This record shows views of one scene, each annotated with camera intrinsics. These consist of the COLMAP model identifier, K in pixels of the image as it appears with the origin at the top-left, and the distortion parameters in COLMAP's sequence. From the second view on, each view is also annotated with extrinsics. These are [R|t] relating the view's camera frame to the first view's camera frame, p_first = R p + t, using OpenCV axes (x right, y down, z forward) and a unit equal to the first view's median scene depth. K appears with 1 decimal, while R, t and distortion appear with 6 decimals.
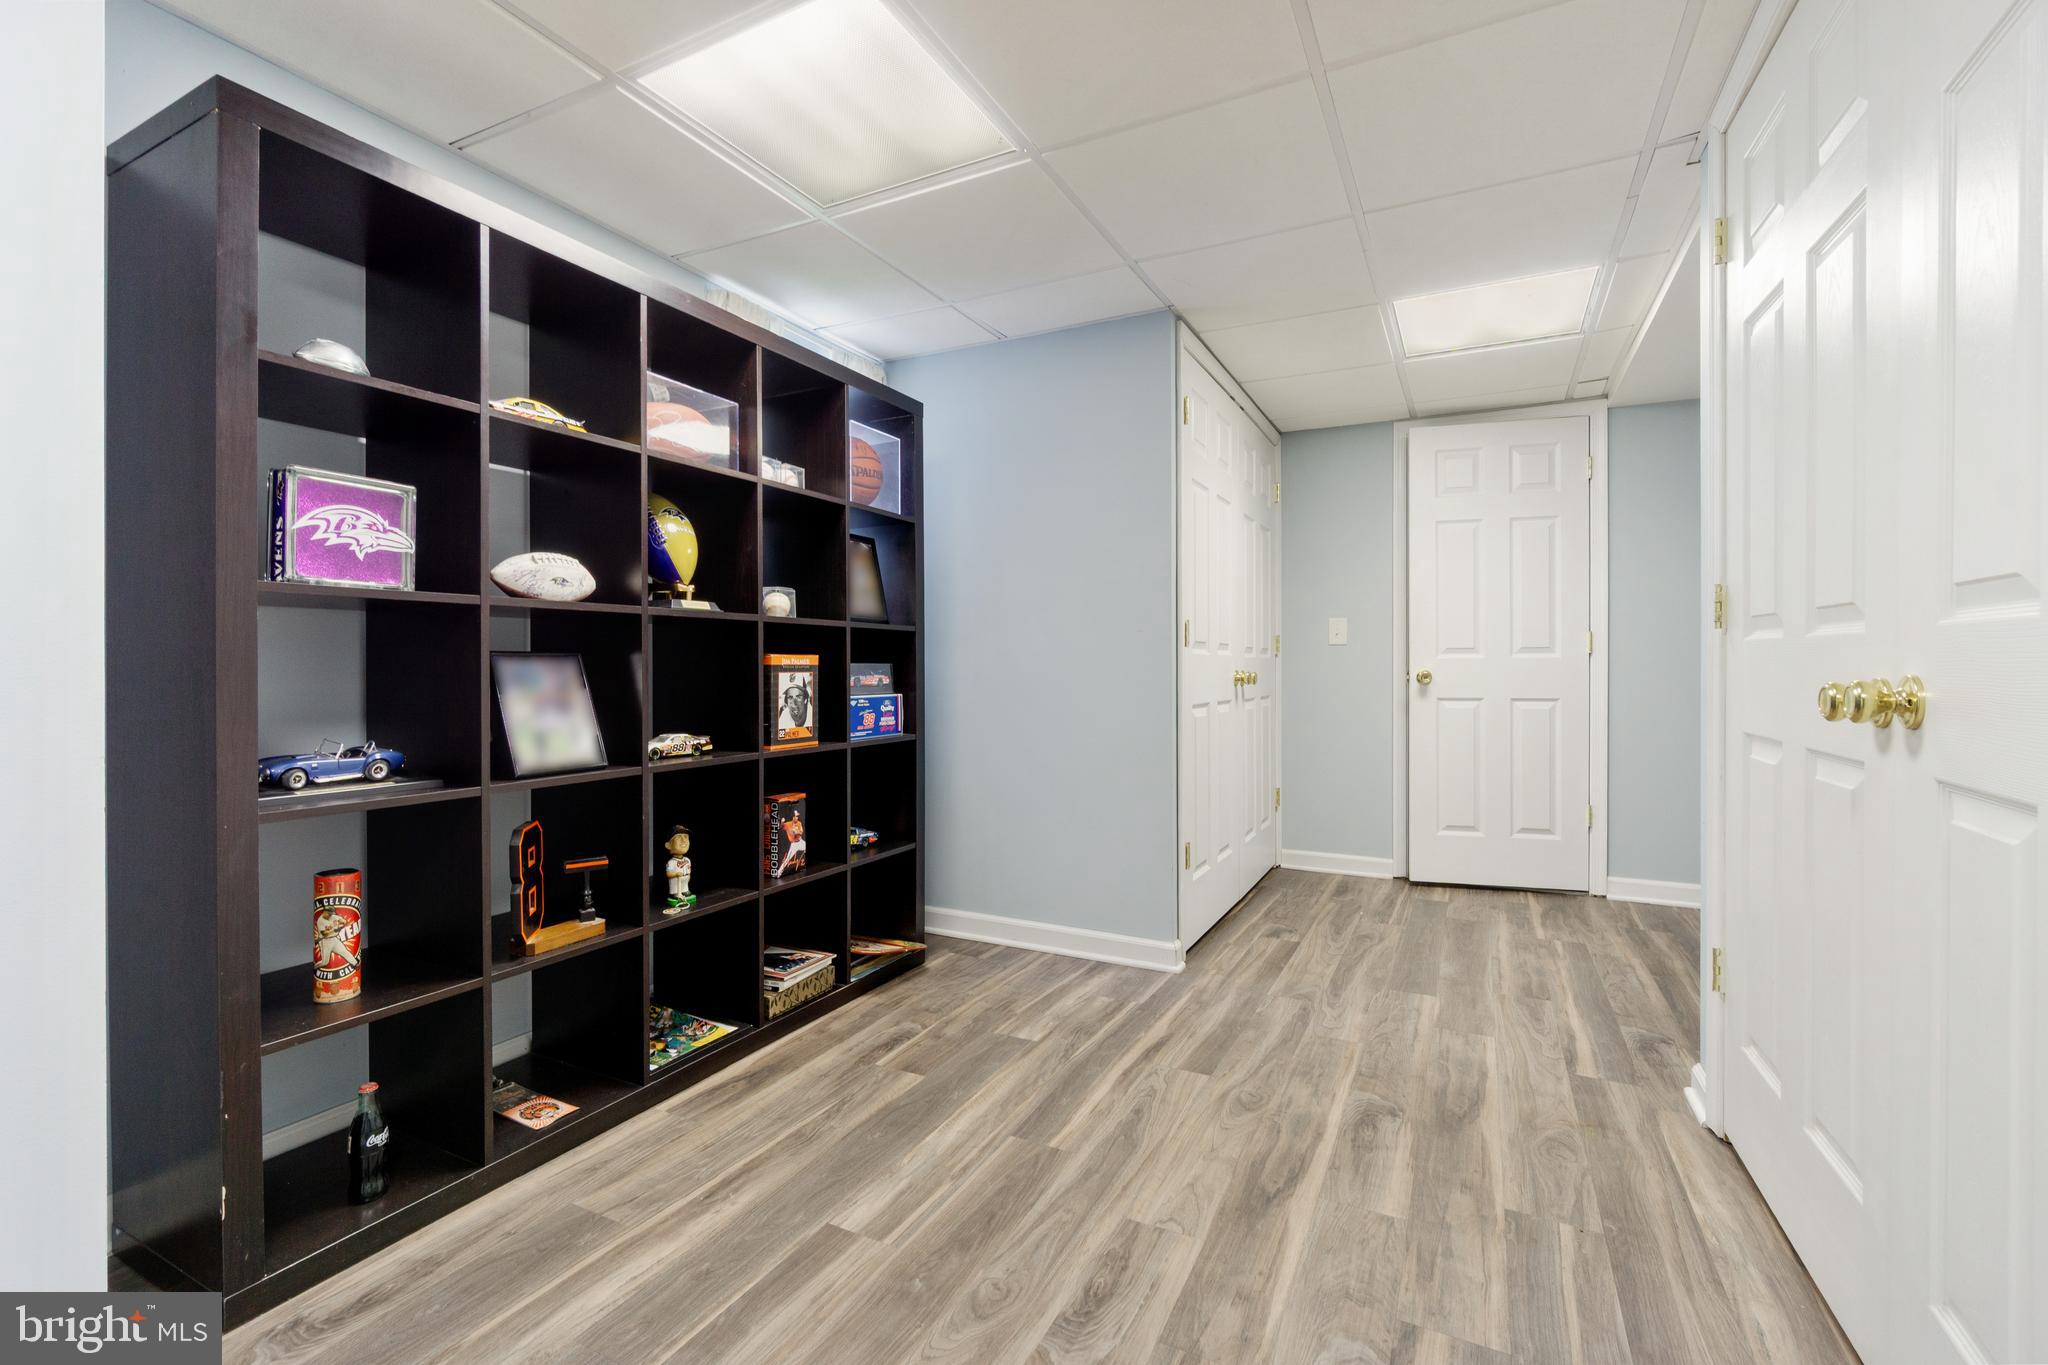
lens RADIAL K [[892.6, 0, 1024.7], [0, 892.6, 671.0], [0, 0, 1]] dist [-0.001206, -0.000308]
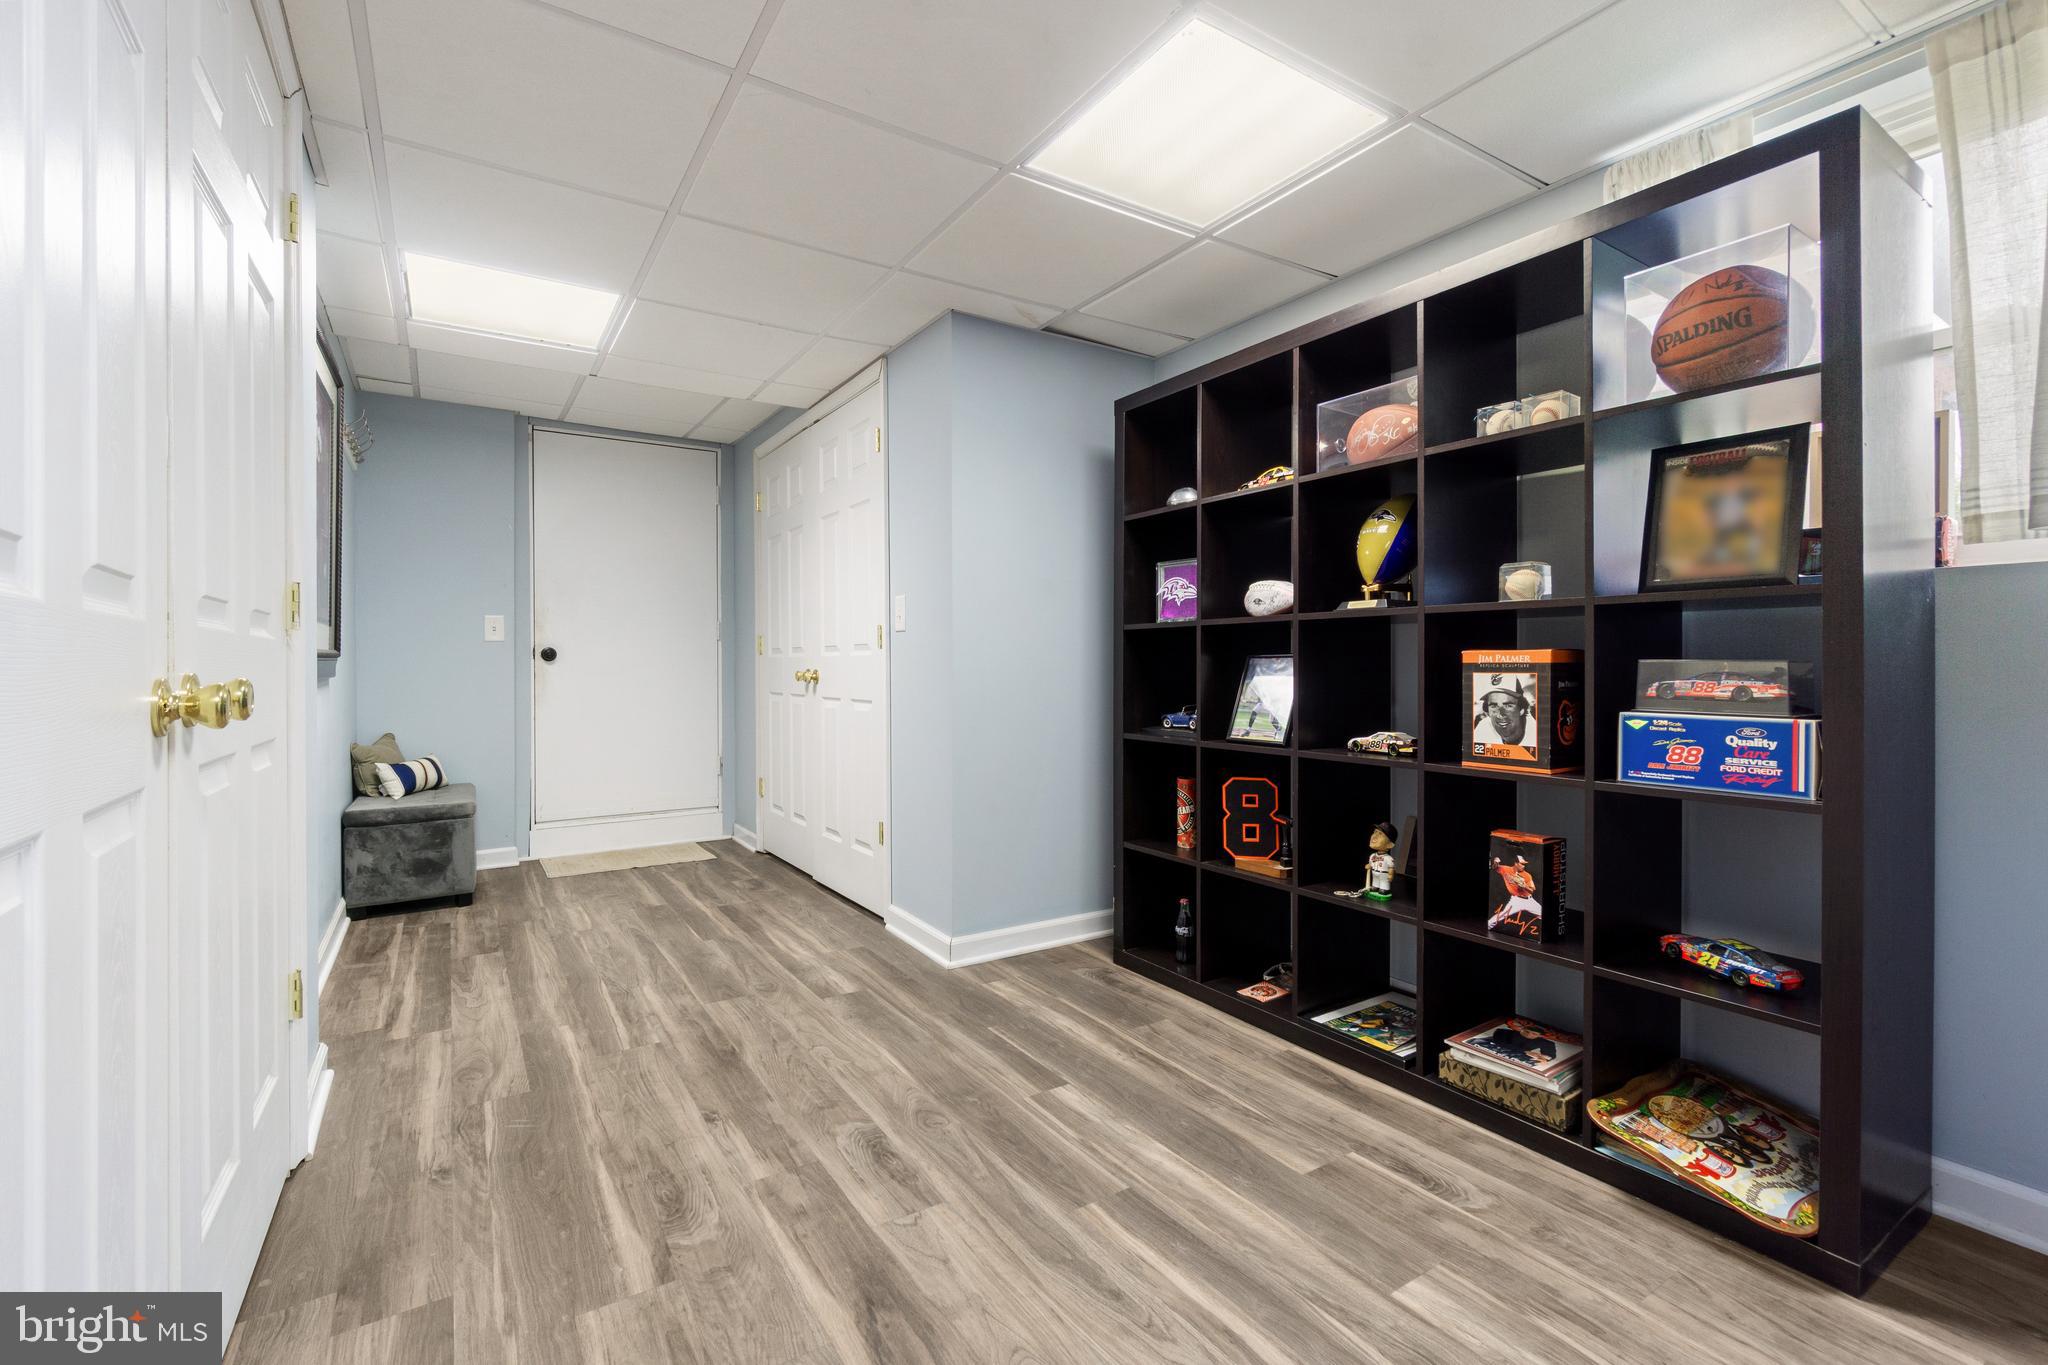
lens RADIAL K [[892.6, 0, 1024.5], [0, 892.6, 674.1], [0, 0, 1]] dist [-0.001206, -0.000308]
pose [[-0.501389, 0.007539, -0.865189, 0.682479], [-0.005851, 0.999910, 0.012103, -0.004683], [0.865202, 0.011131, -0.501300, 1.140844]]
